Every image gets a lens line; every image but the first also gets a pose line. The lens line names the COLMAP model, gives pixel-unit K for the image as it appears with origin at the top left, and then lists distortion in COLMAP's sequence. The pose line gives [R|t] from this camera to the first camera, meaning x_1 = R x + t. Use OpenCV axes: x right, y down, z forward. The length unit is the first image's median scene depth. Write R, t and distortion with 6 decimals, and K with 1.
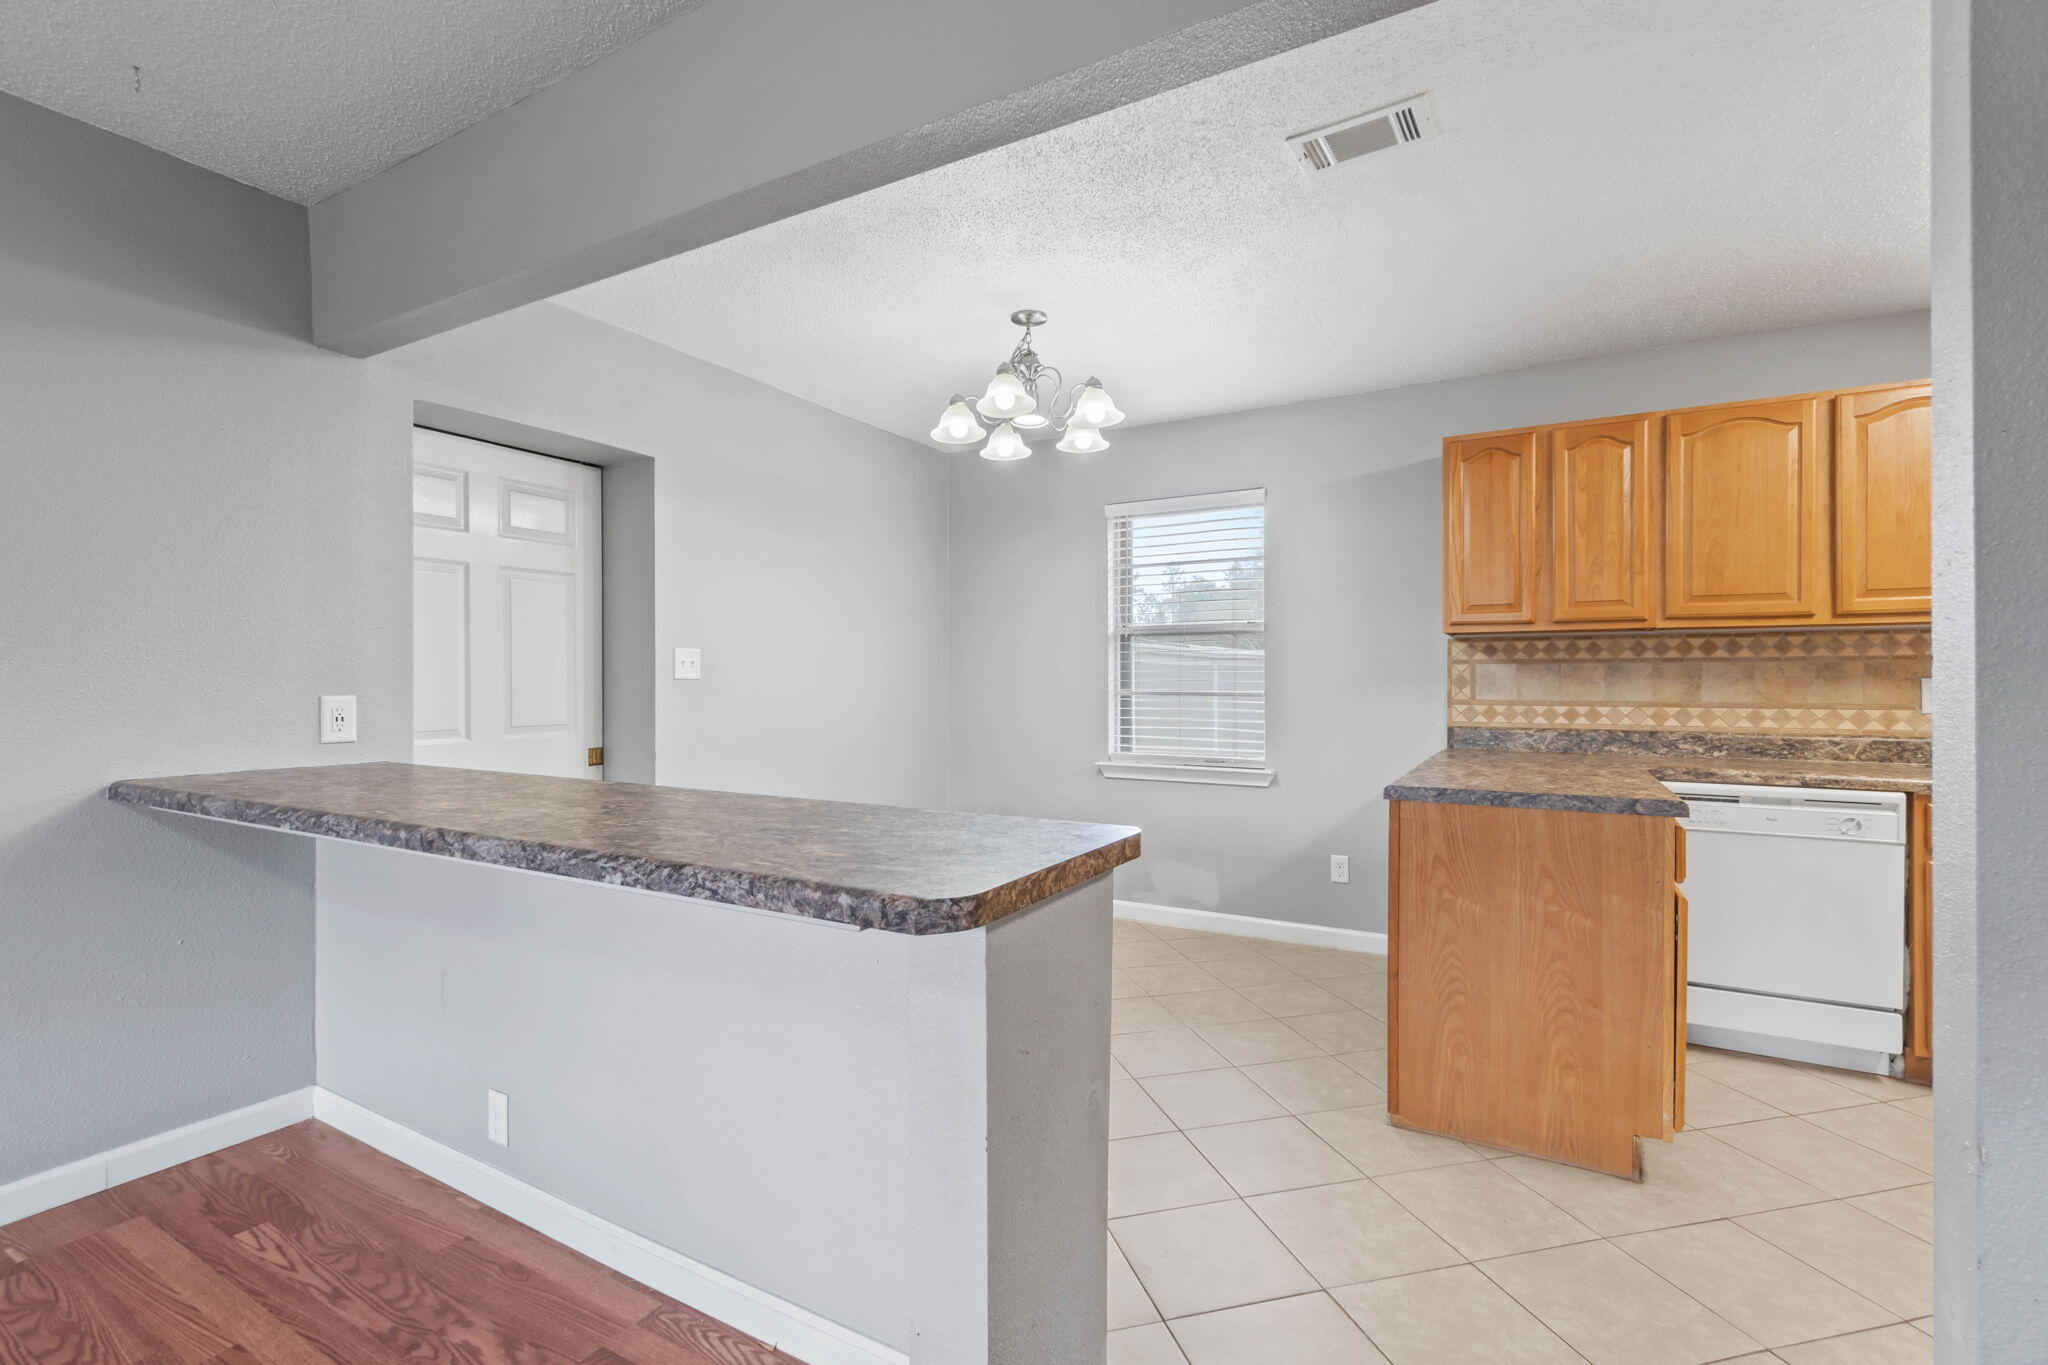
lens RADIAL K [[912.5, 0, 1018.9], [0, 912.5, 686.2], [0, 0, 1]] dist [-0.002955, -0.000263]
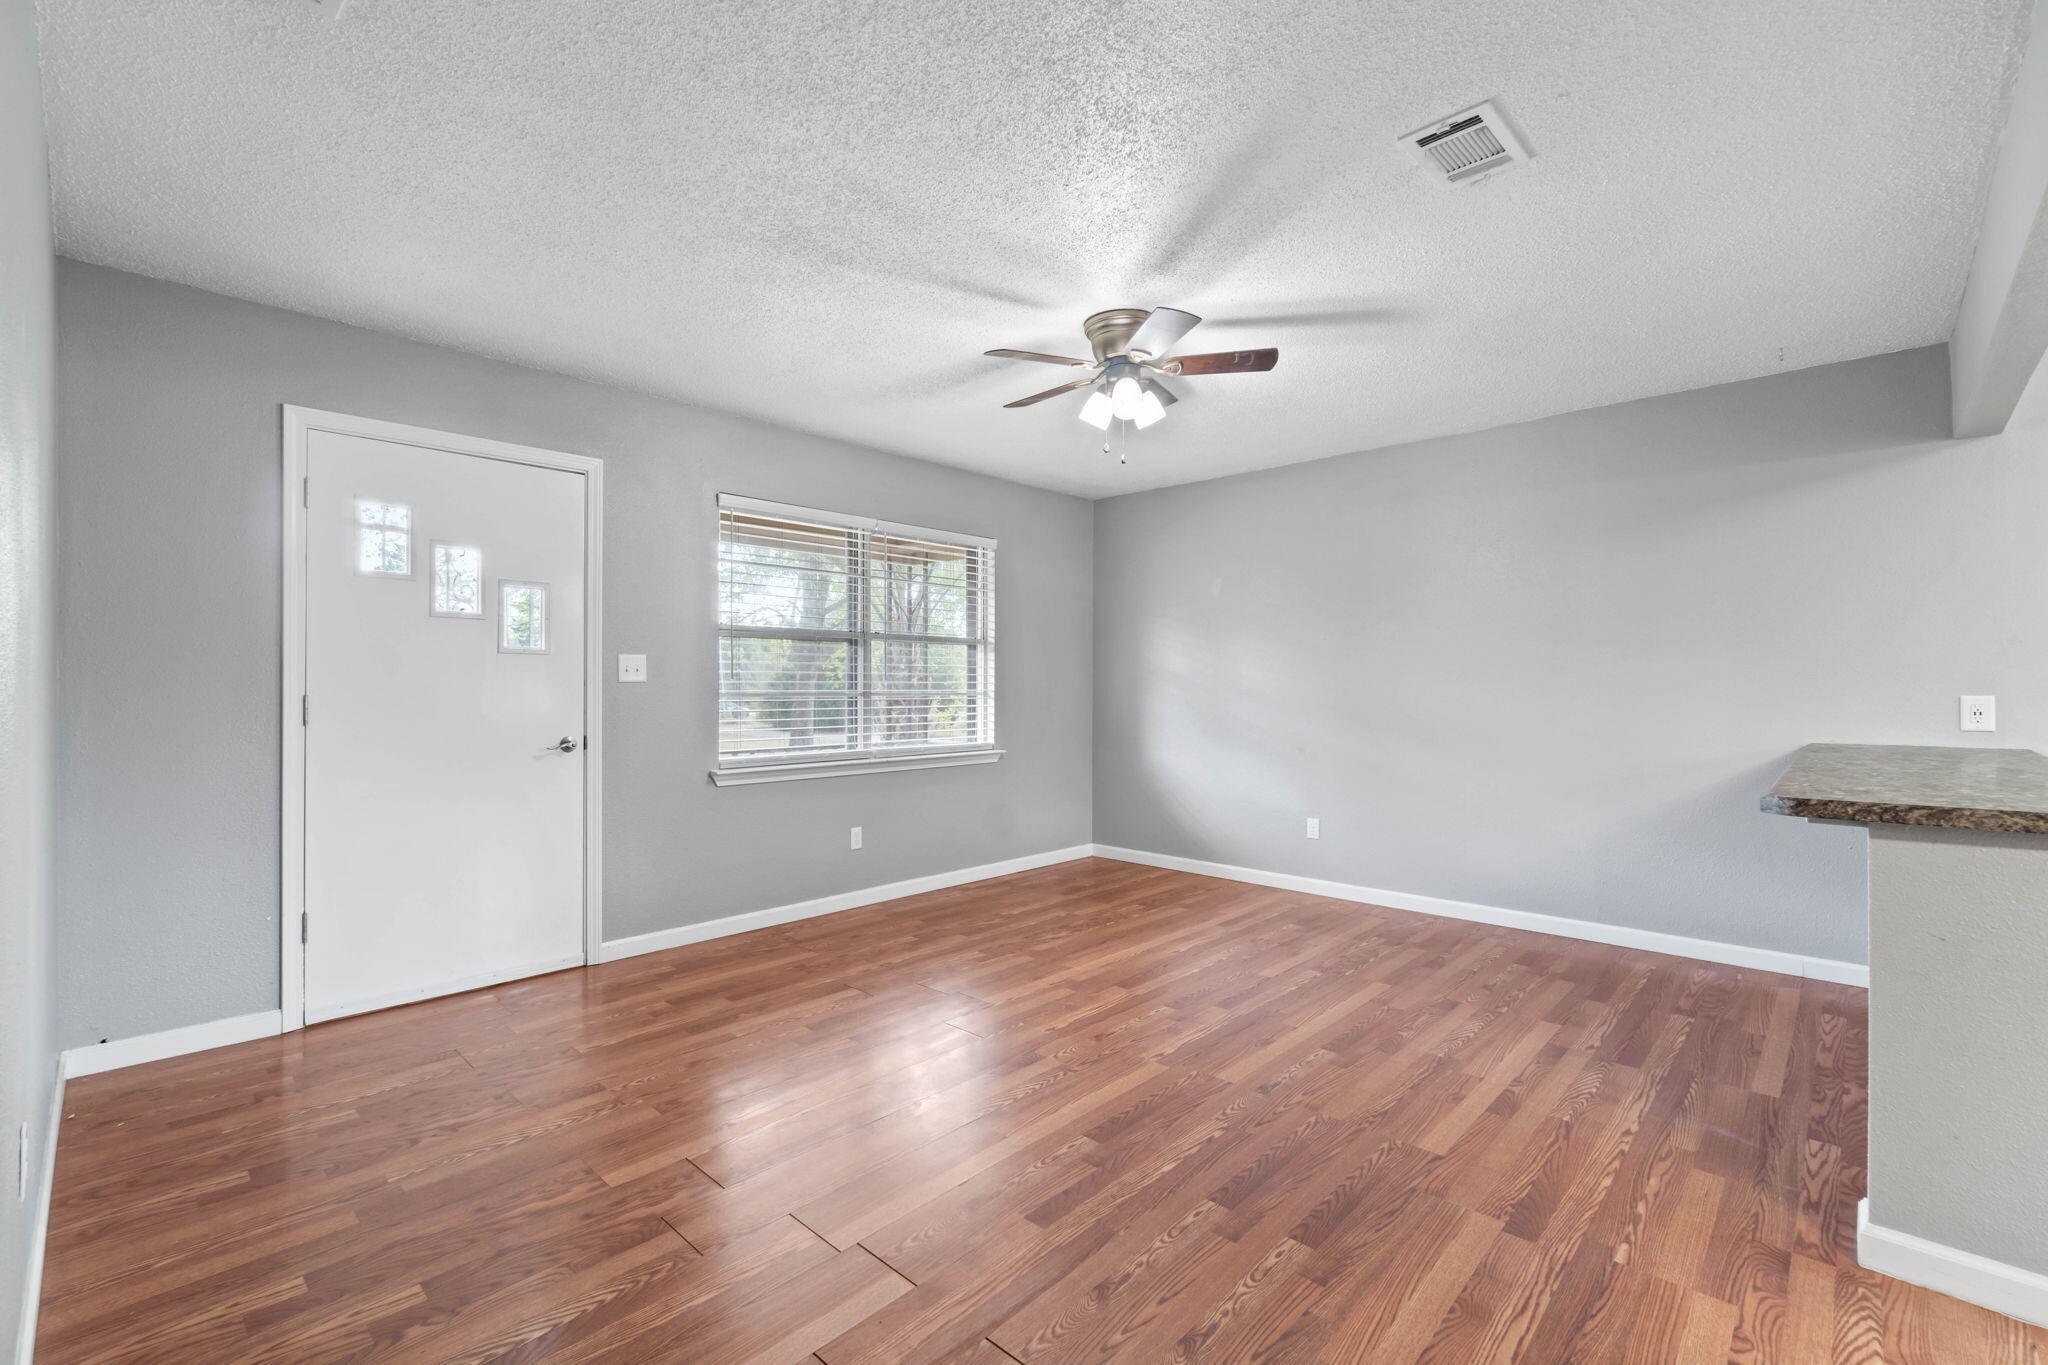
lens RADIAL K [[880.5, 0, 999.1], [0, 880.5, 686.8], [0, 0, 1]] dist [-0.007400, 0.001731]
pose [[-0.260081, -0.000928, -0.965586, 0.671058], [-0.004553, 0.999990, 0.000265, 0.002339], [0.965576, 0.004465, -0.260082, -0.035995]]
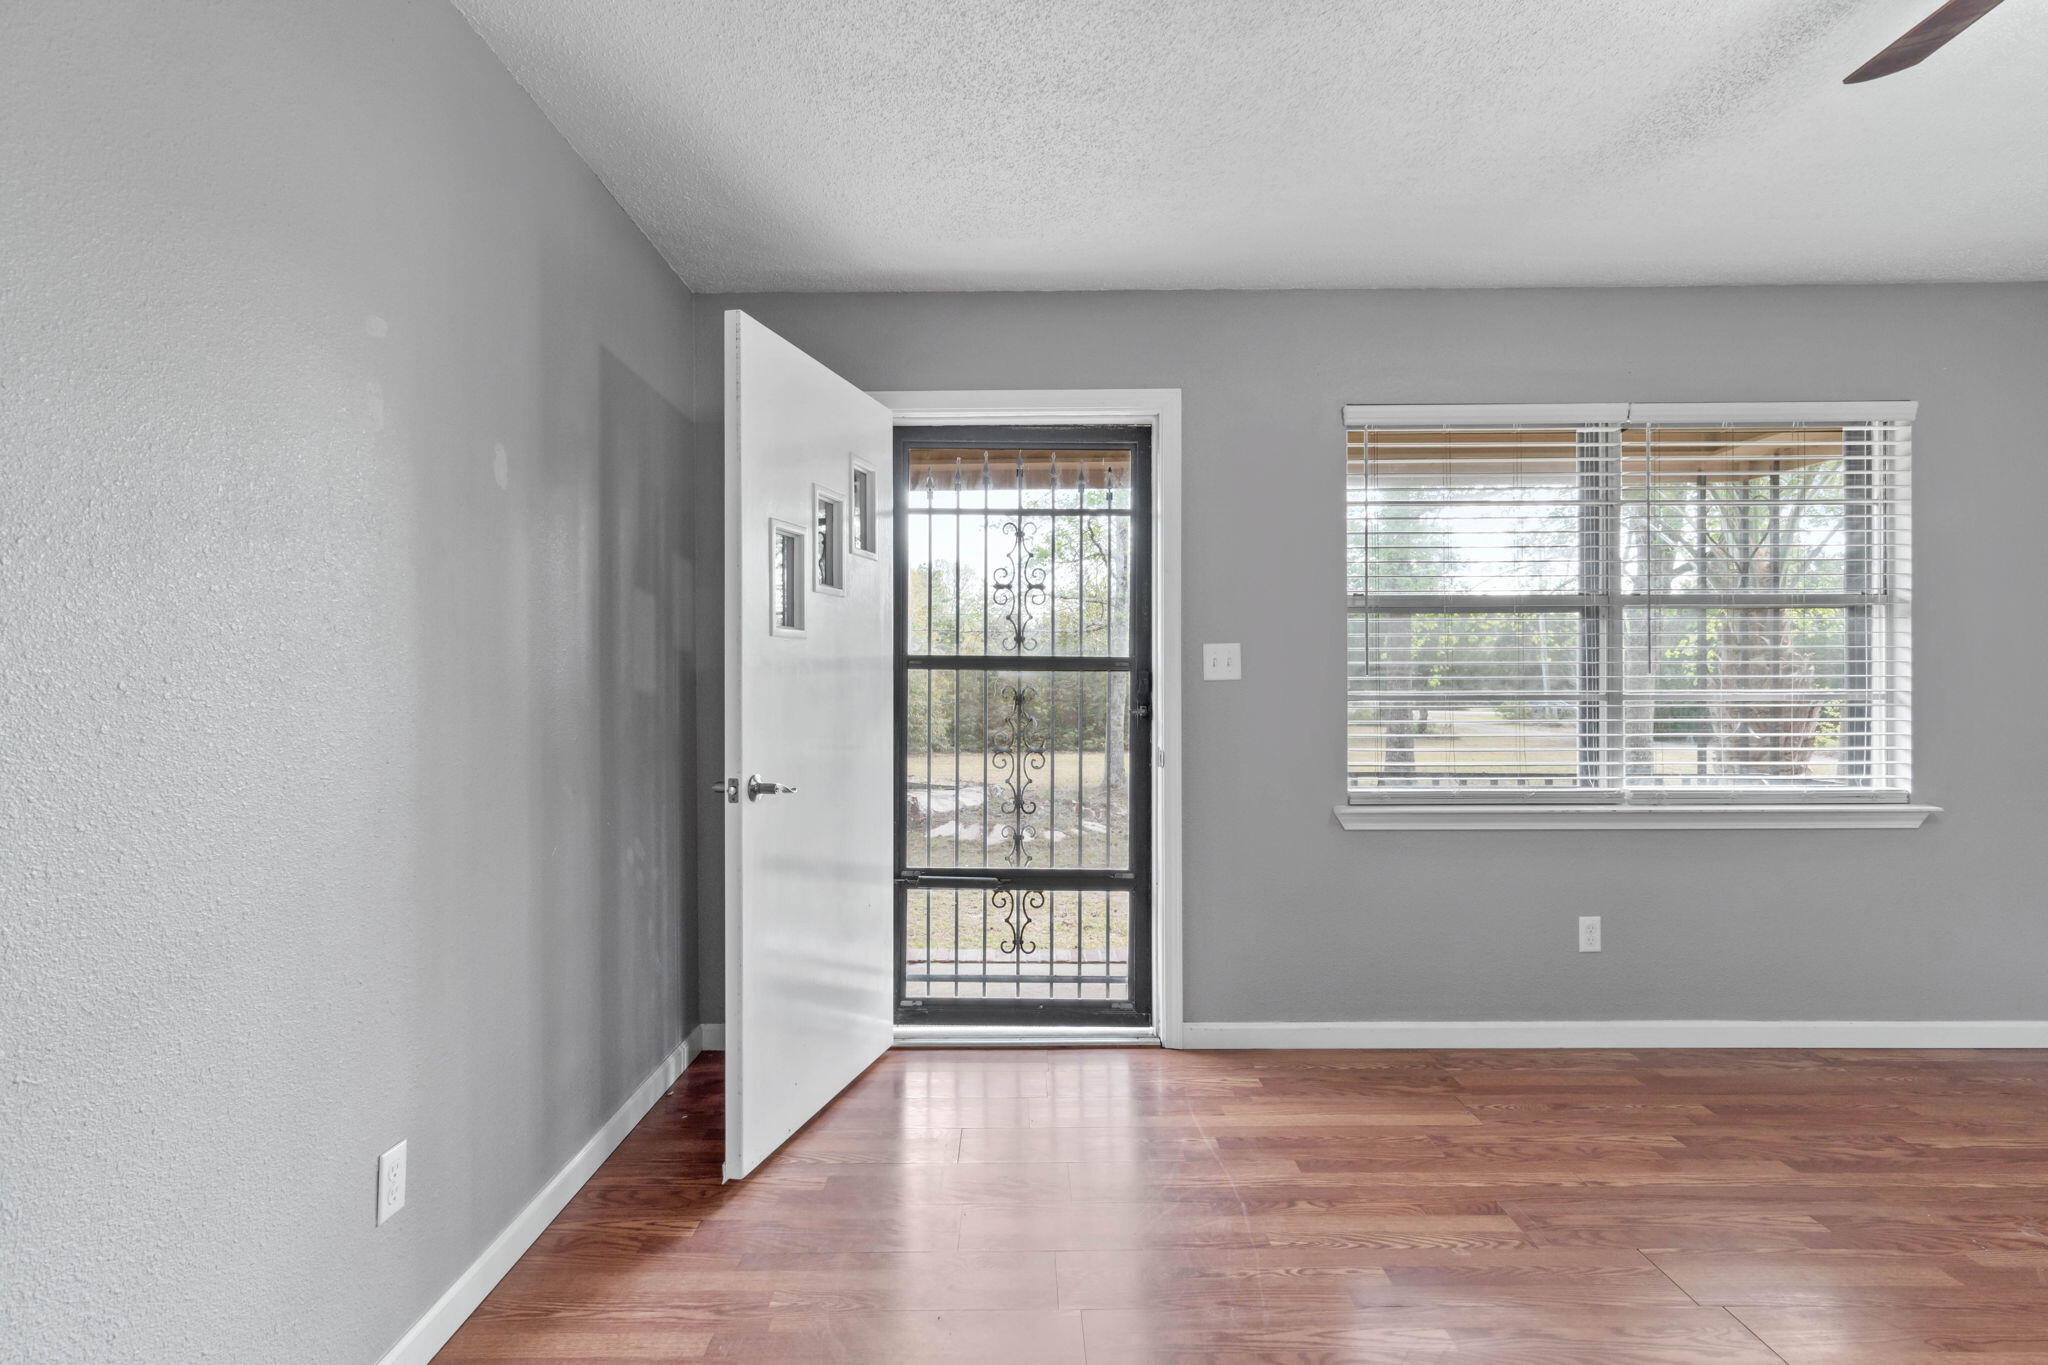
lens RADIAL K [[1011.5, 0, 1012.6], [0, 1011.5, 682.8], [0, 0, 1]] dist [0.004116, -0.000060]
pose [[-0.871293, 0.004760, -0.490740, 0.320211], [0.001021, 0.999968, 0.007888, -0.007645], [0.490762, 0.006372, -0.871270, -0.040546]]
